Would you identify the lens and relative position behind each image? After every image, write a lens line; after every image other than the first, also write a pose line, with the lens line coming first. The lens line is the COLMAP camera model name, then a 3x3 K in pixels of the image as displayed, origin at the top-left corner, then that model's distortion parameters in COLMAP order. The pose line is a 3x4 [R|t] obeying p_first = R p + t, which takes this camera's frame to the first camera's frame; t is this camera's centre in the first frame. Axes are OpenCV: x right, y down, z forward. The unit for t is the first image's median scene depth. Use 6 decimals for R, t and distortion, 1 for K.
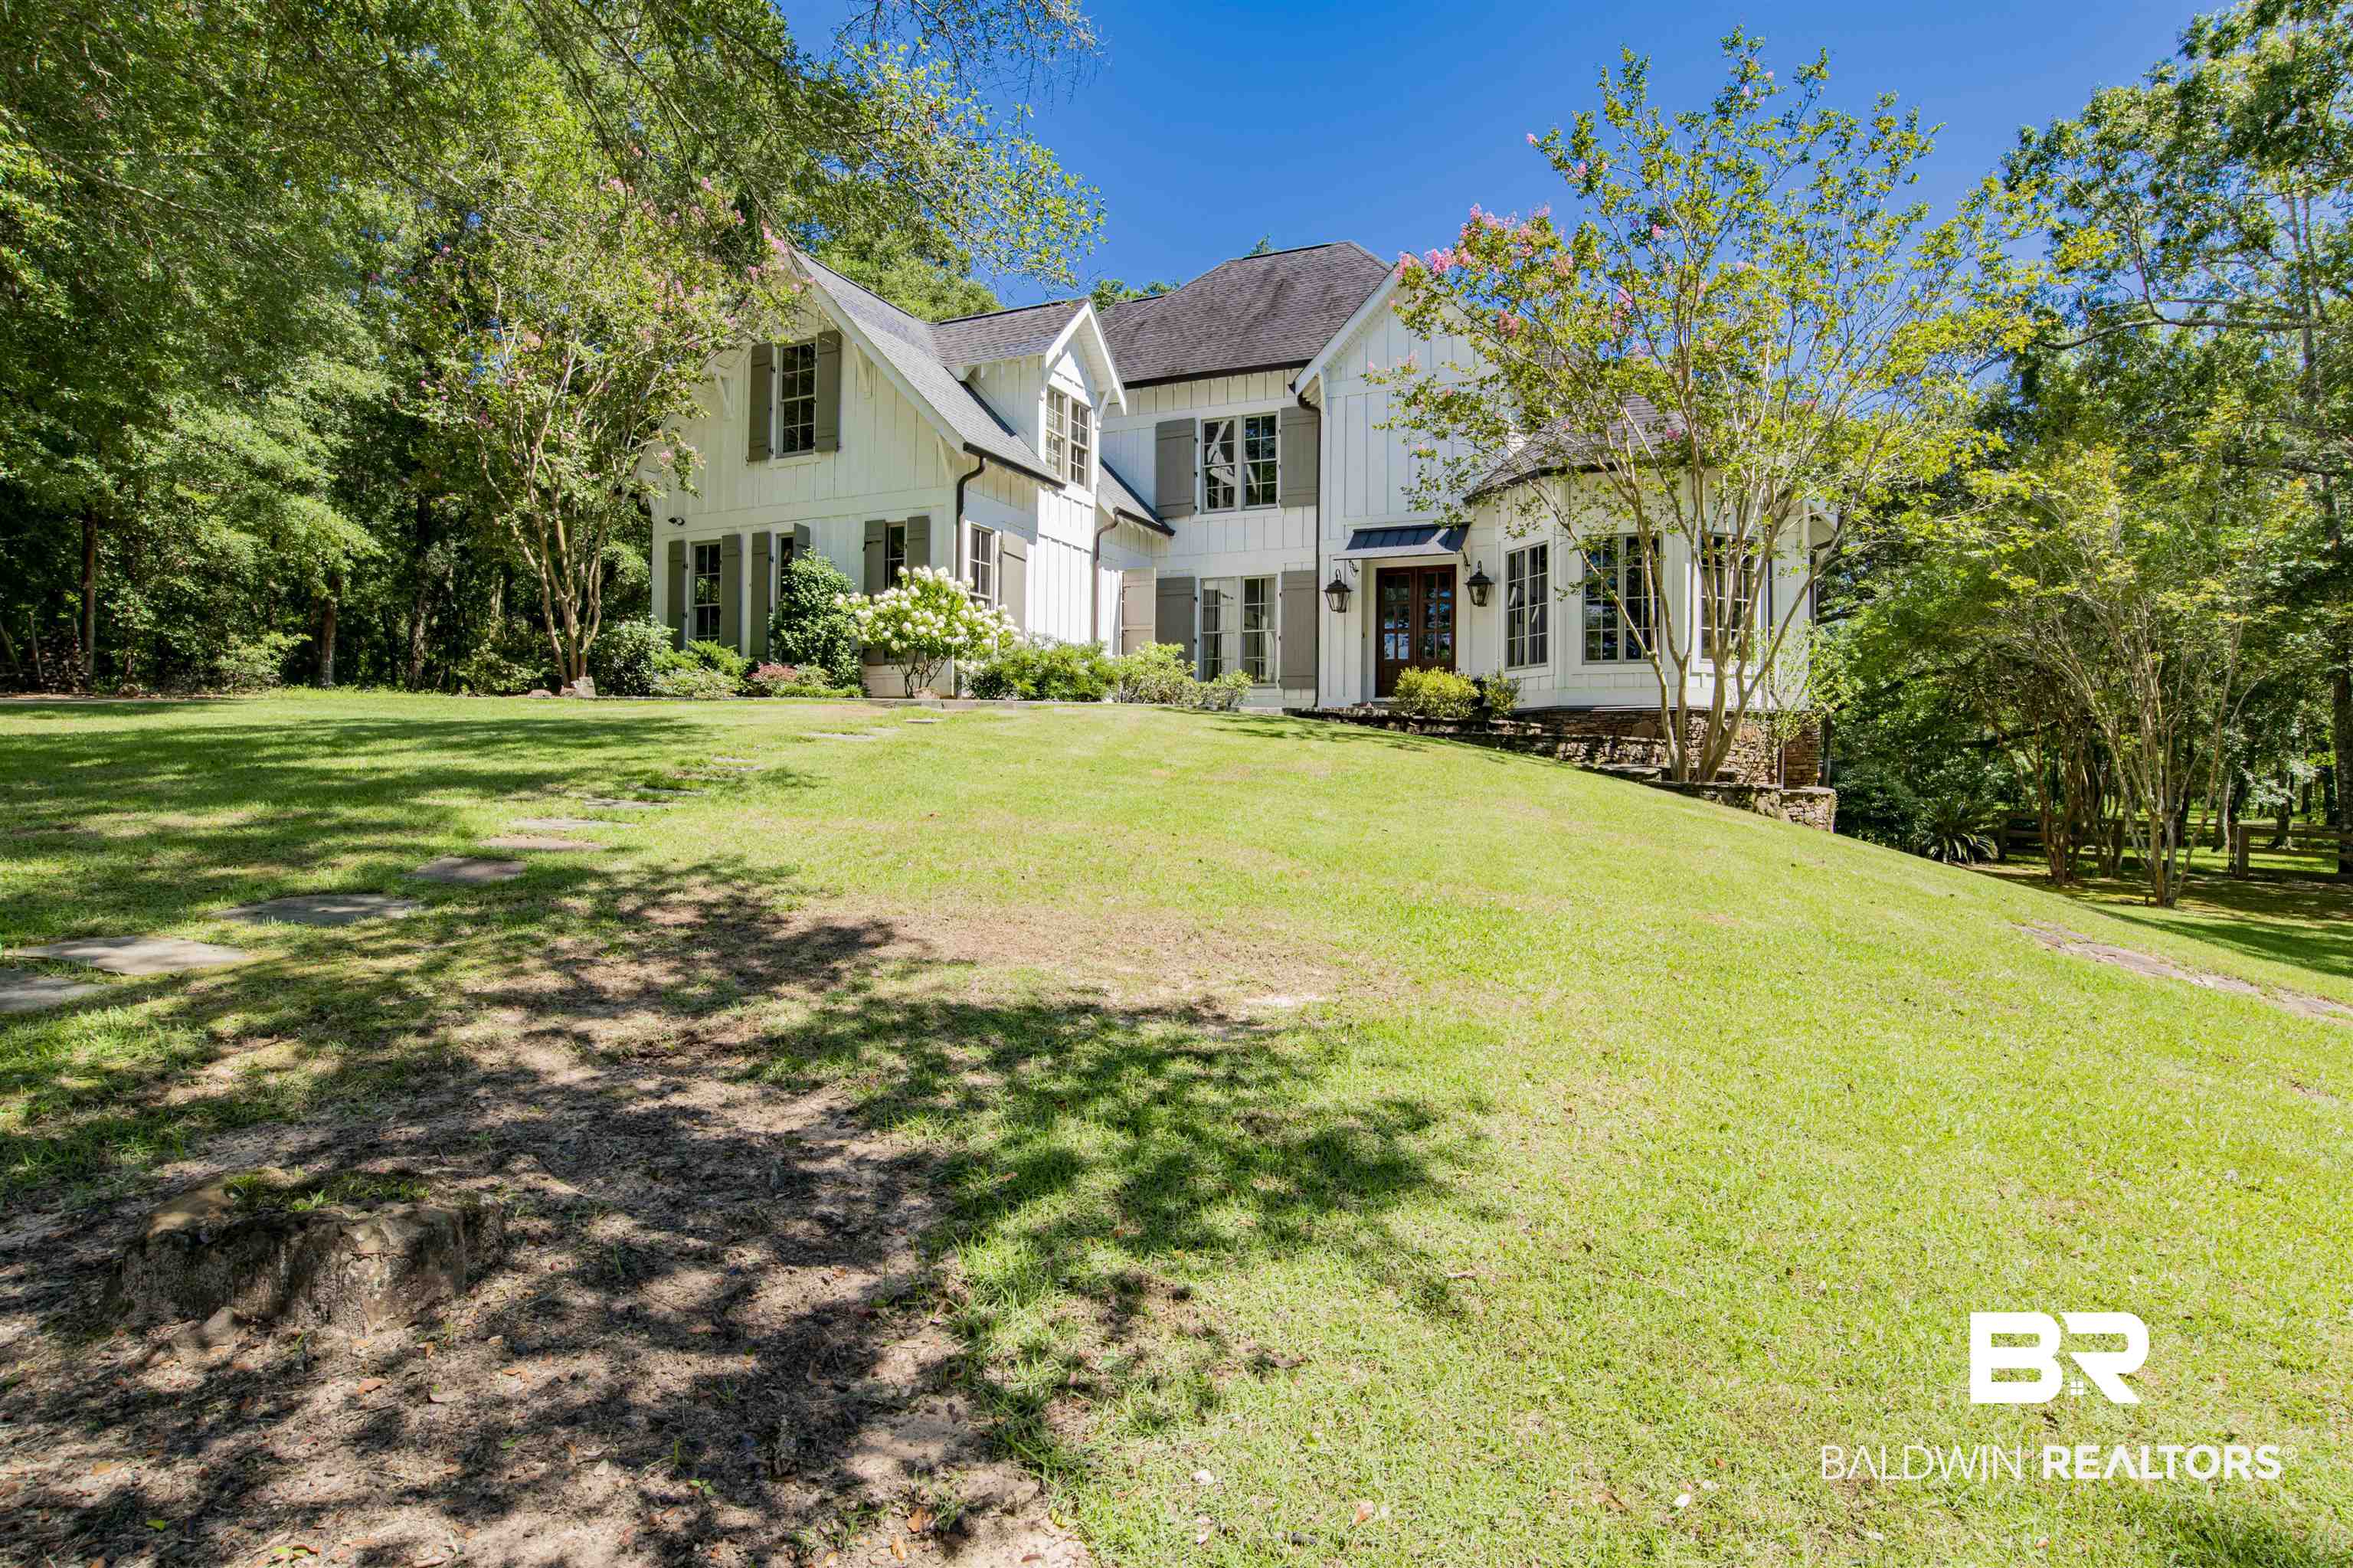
lens RADIAL K [[1241.1, 0, 1148.6], [0, 1241.1, 839.4], [0, 0, 1]] dist [-0.063963, -0.000183]
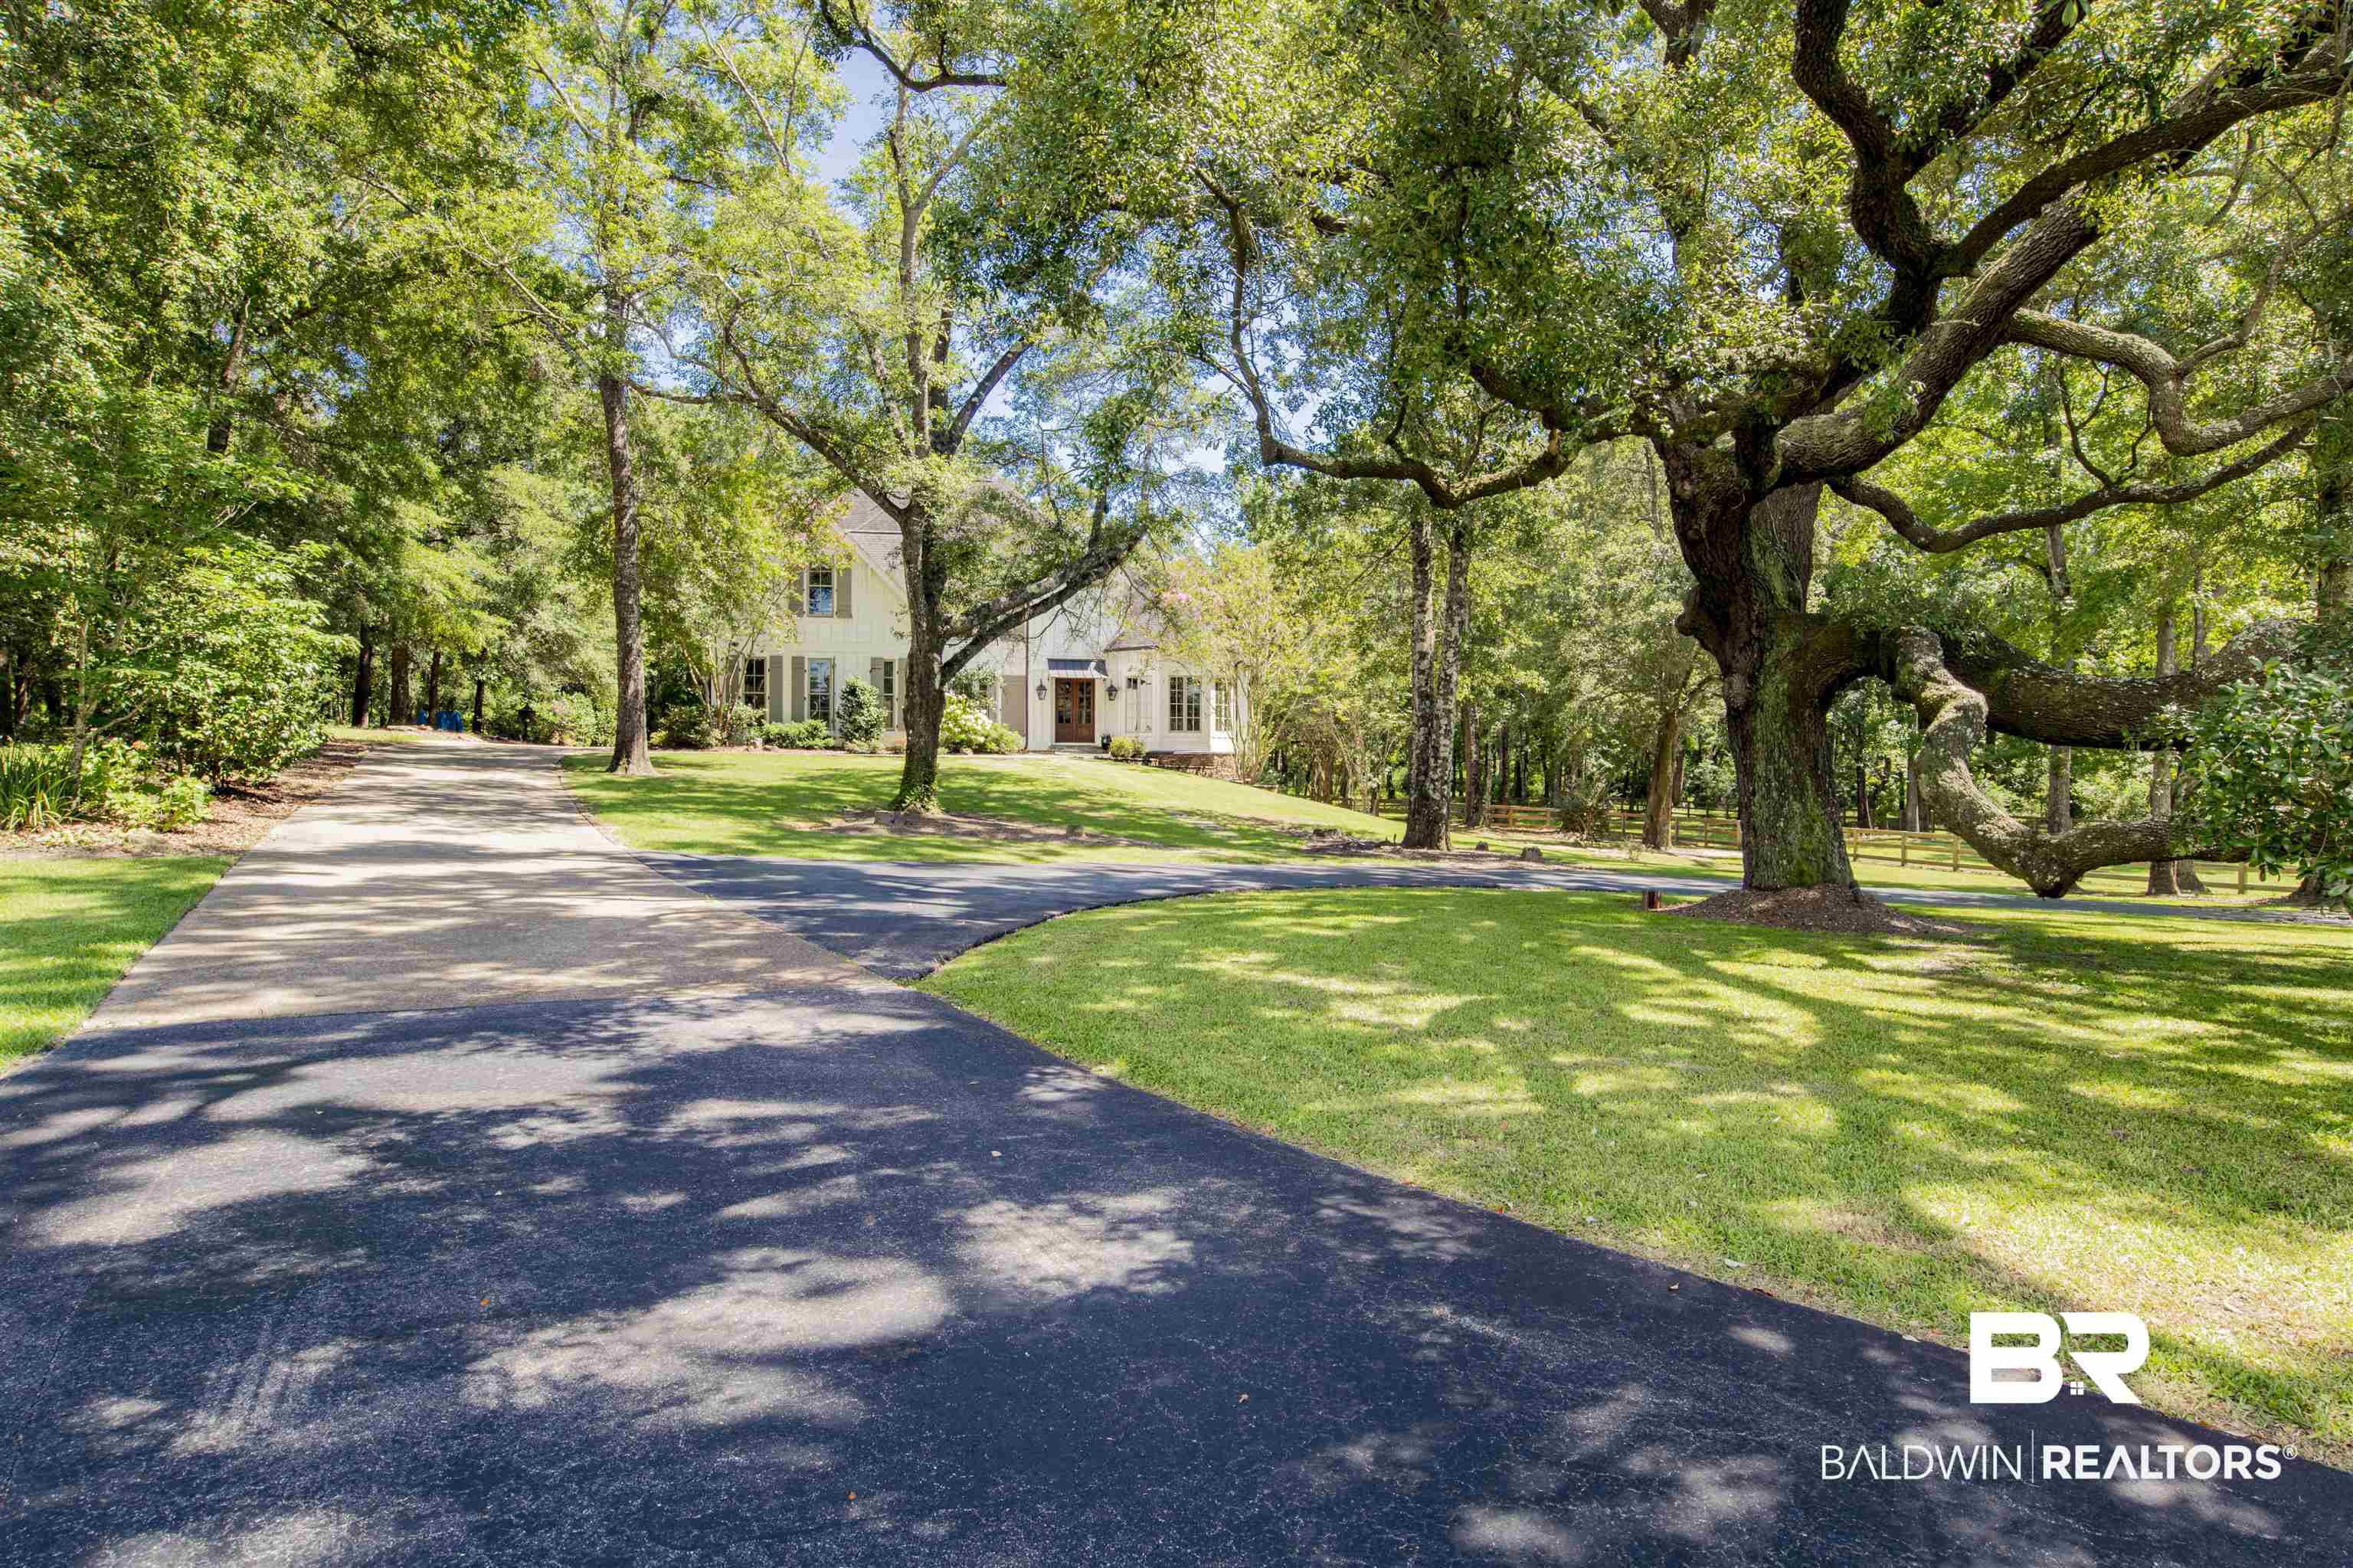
lens RADIAL K [[1377.8, 0, 1214.4], [0, 1377.8, 773.4], [0, 0, 1]] dist [-0.000851, -0.000066]
pose [[0.794432, -0.011074, 0.607252, -0.956145], [0.041430, 0.998493, -0.035993, 0.020967], [-0.605939, 0.053752, 0.793693, -0.889969]]
